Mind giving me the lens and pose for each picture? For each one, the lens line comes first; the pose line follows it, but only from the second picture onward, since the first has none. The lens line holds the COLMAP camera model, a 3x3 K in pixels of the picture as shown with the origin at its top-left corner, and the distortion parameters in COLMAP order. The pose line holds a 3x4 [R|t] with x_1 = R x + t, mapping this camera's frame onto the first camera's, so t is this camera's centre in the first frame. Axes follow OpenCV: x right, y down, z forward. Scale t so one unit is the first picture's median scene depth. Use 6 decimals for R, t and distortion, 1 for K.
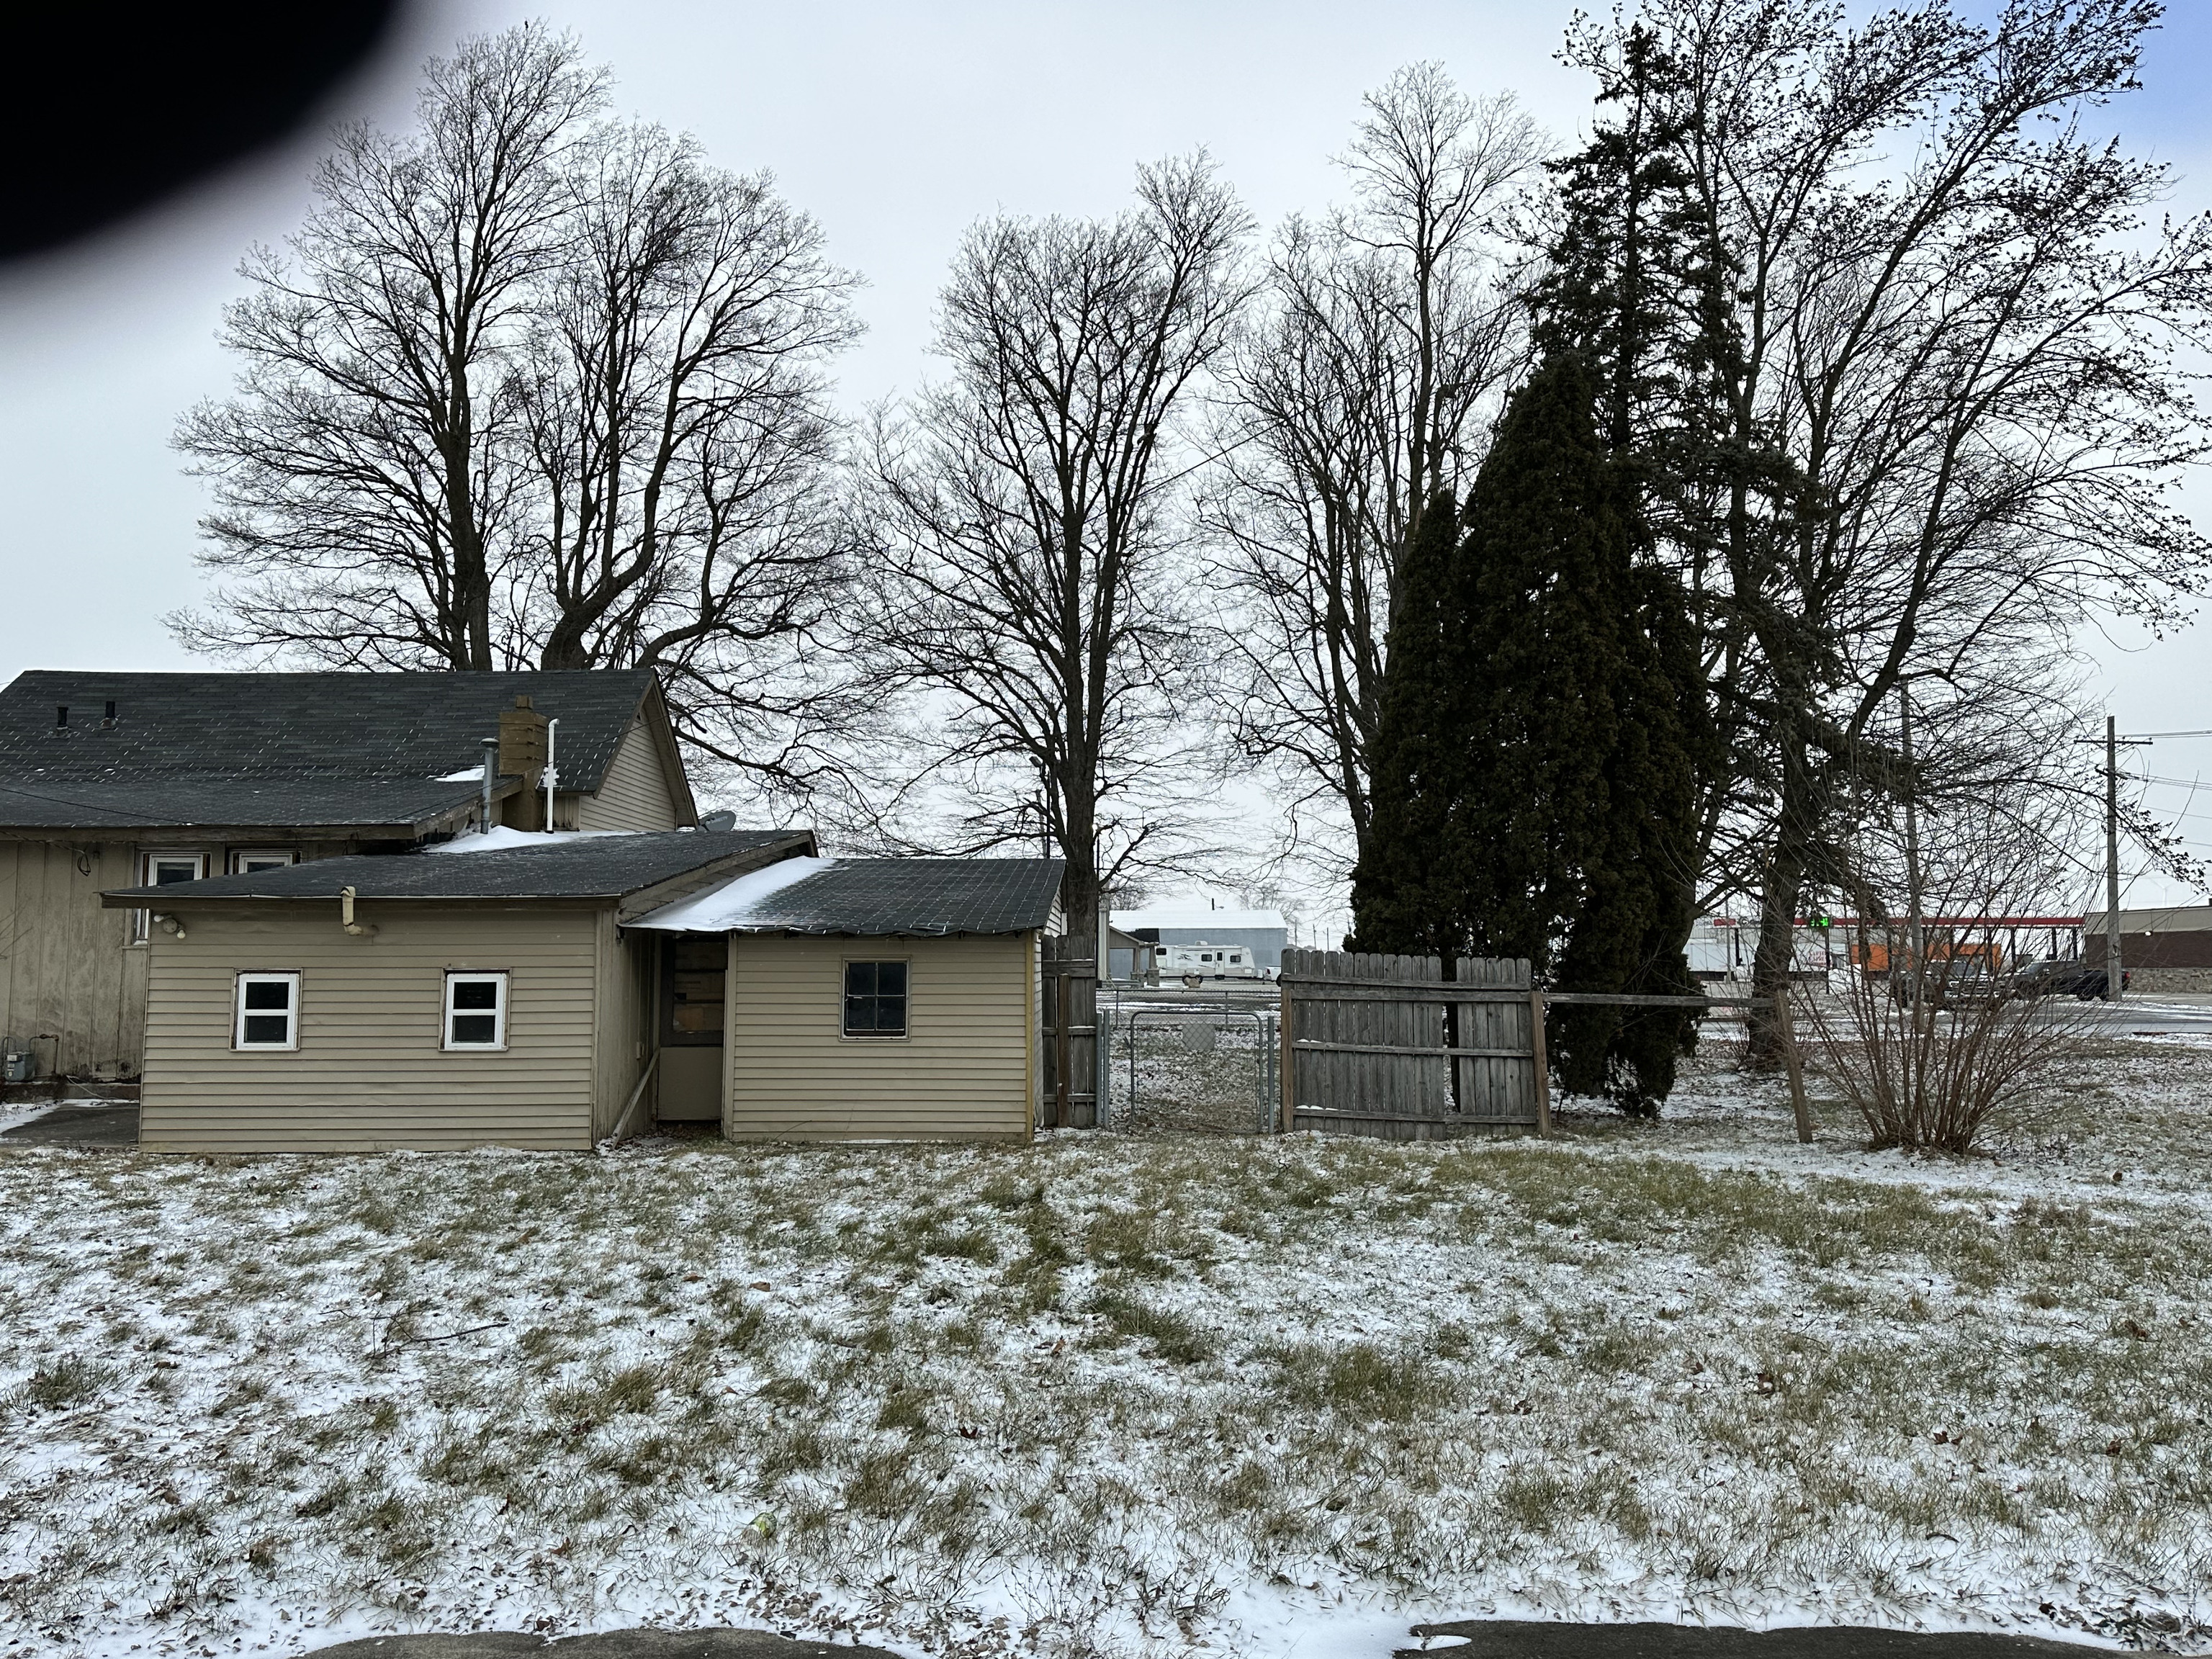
lens RADIAL K [[1722.7, 0, 1107.7], [0, 1722.7, 831.1], [0, 0, 1]] dist [0.079039, -0.002436]
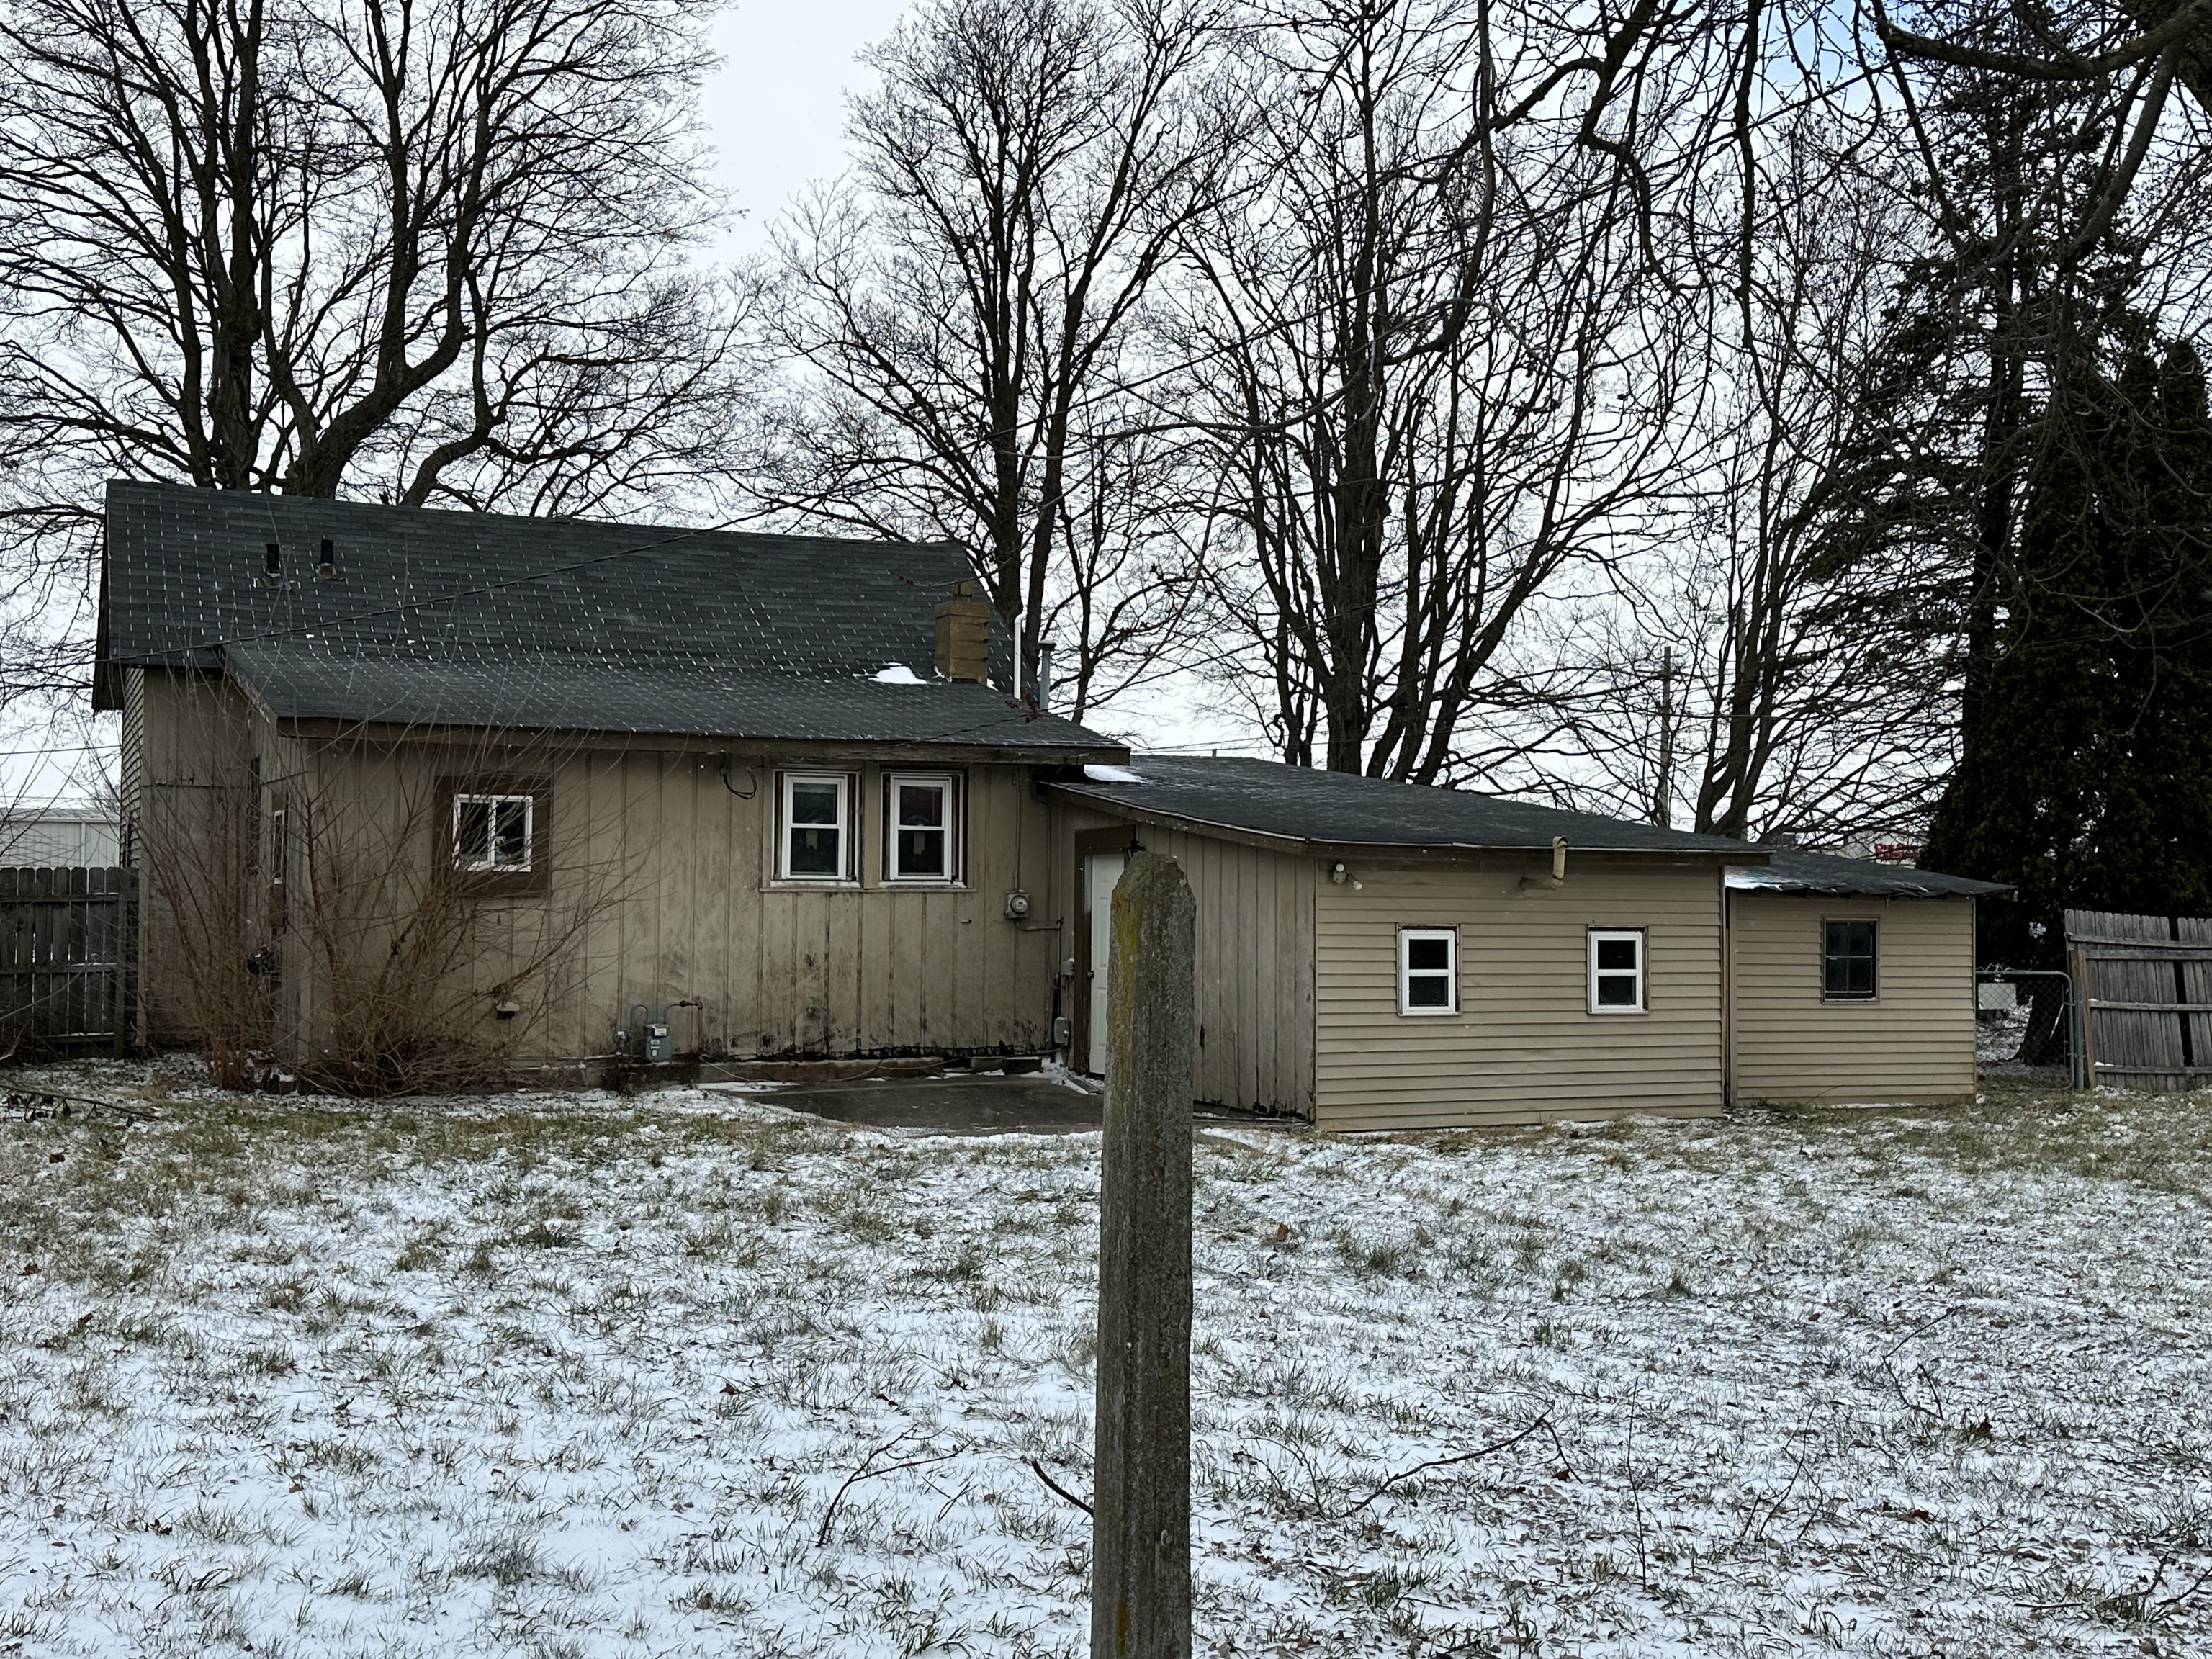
lens RADIAL K [[2331.9, 0, 1112.4], [0, 2331.9, 824.4], [0, 0, 1]] dist [0.047833, 0.000000]
pose [[0.903836, 0.021688, 0.427329, -1.135149], [-0.039764, 0.998650, 0.033420, -0.005747], [-0.426027, -0.047198, 0.903478, -0.005875]]
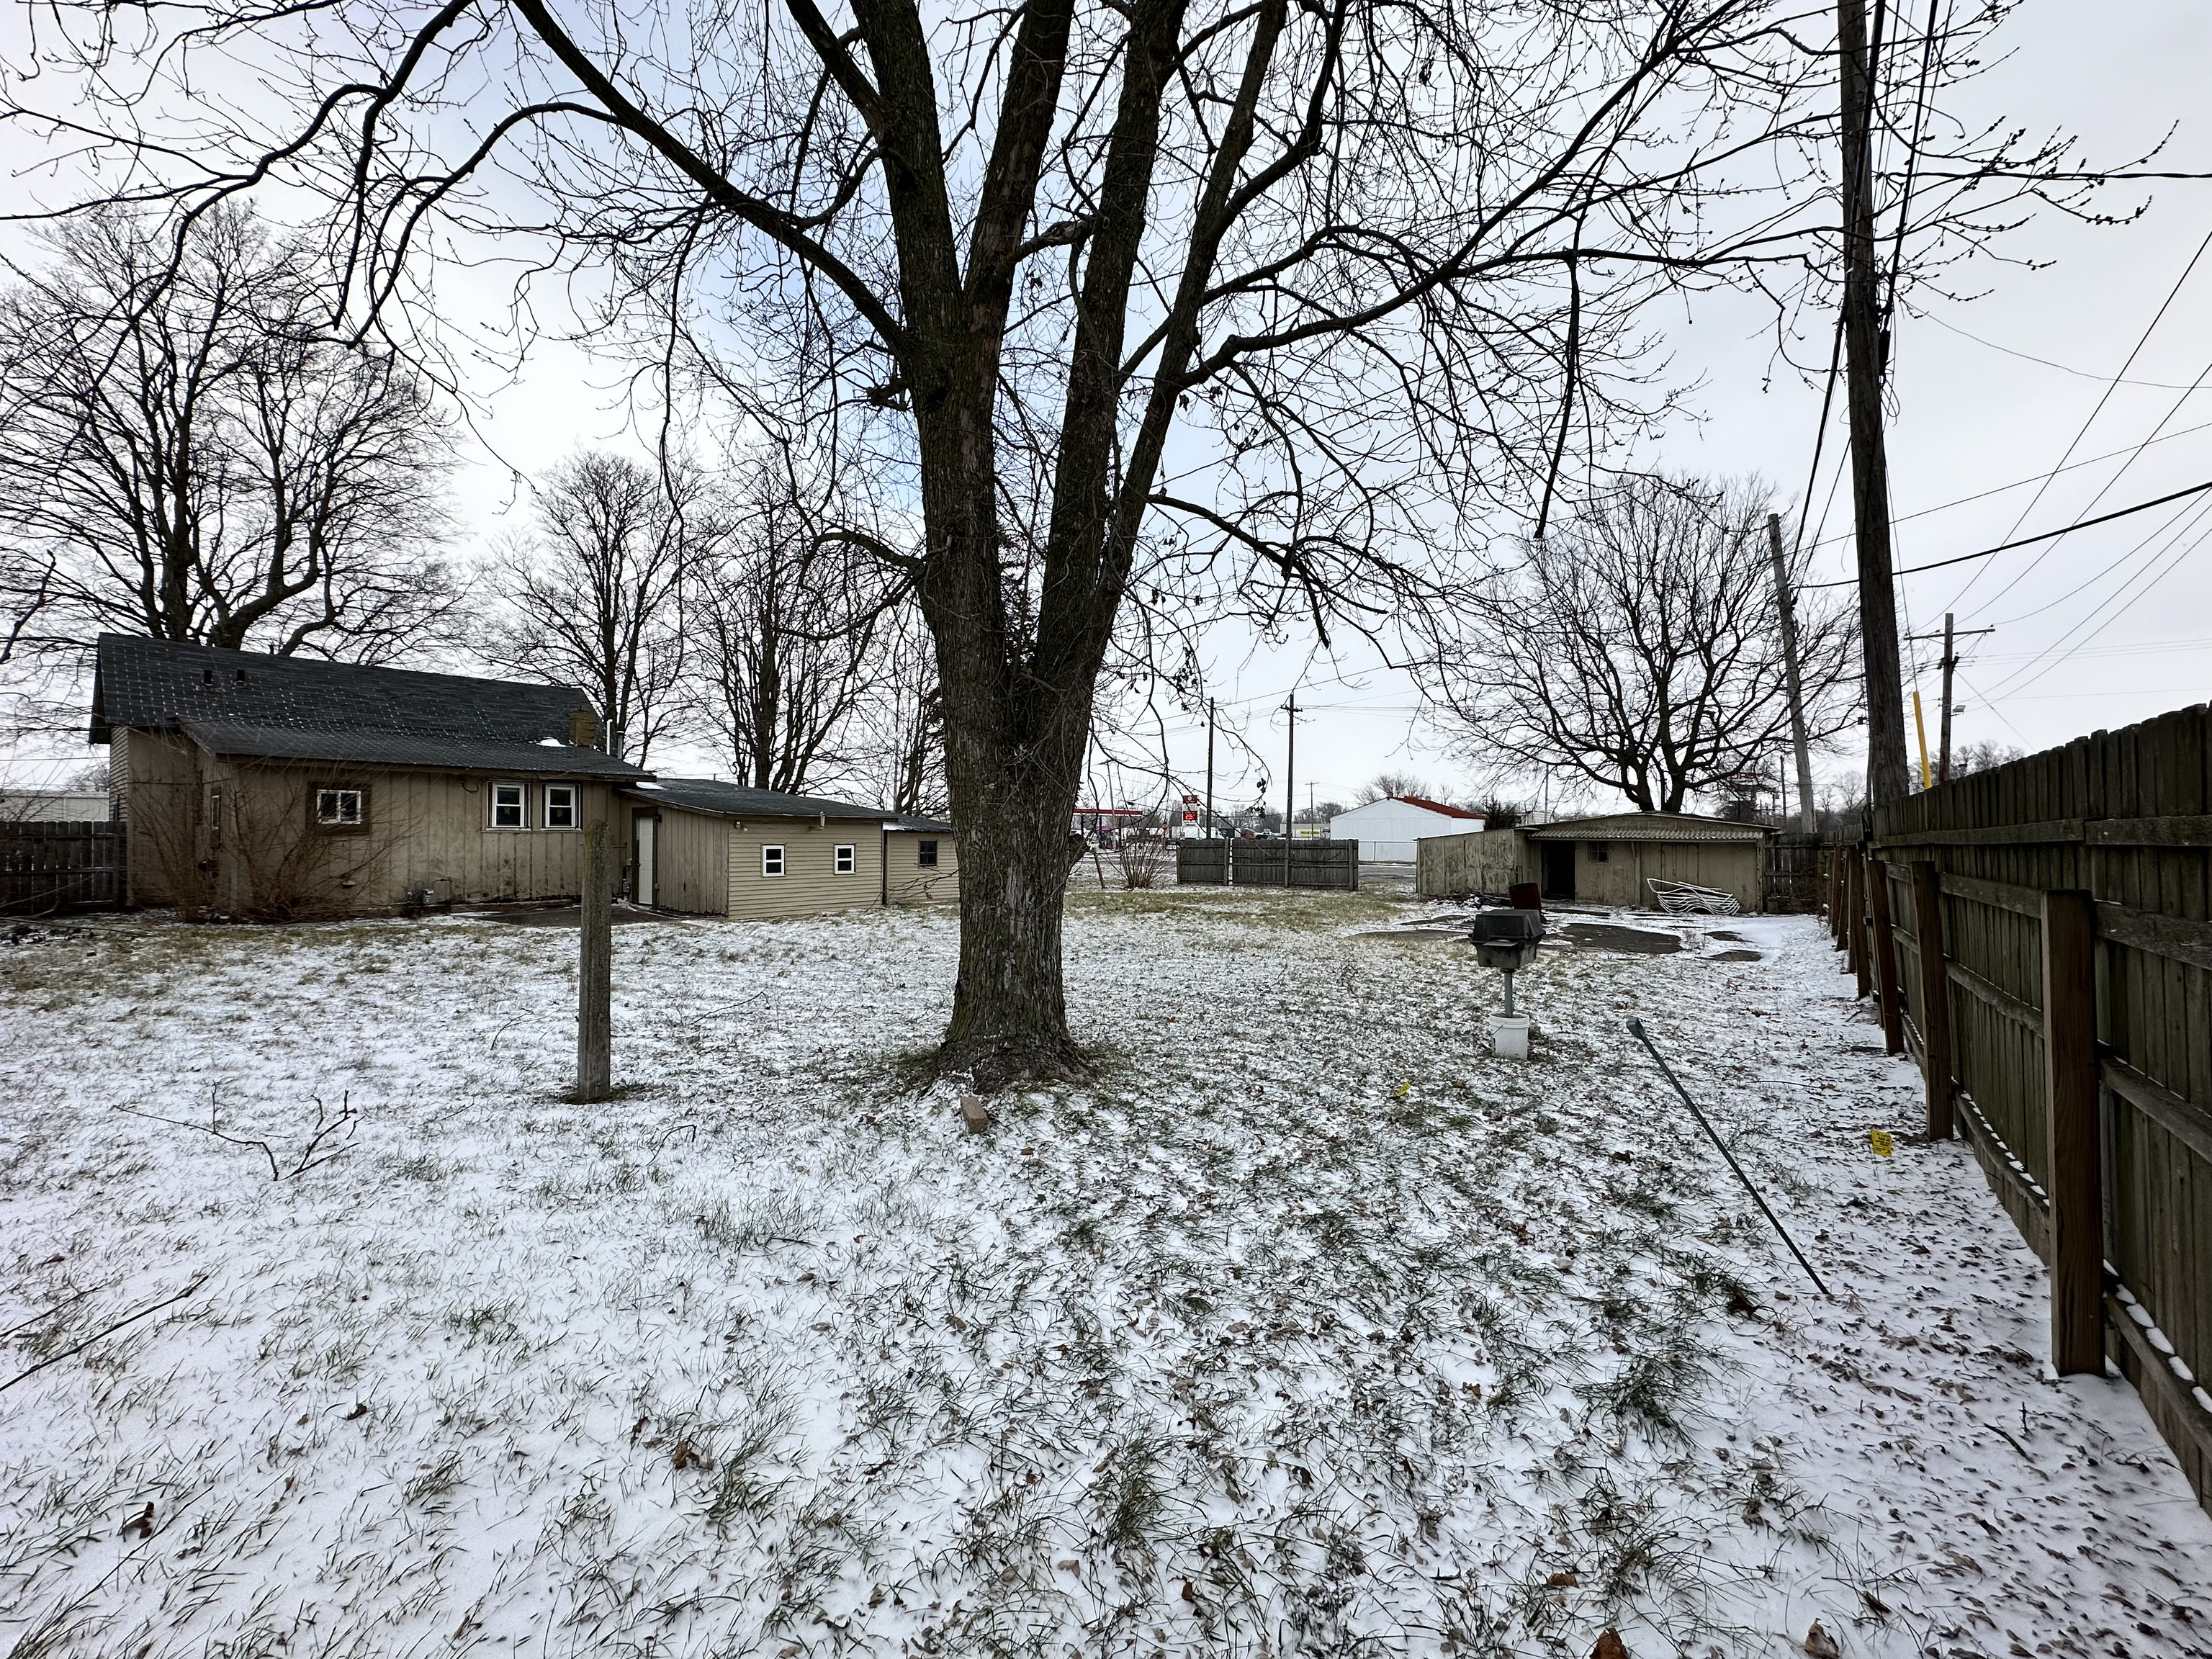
lens RADIAL K [[878.4, 0, 1098.5], [0, 878.4, 828.4], [0, 0, 1]] dist [-0.002265, 0.000727]
pose [[0.622352, 0.009894, 0.782675, -1.161156], [-0.059843, 0.997595, 0.034974, -0.012904], [-0.780447, -0.068604, 0.621447, -0.122366]]
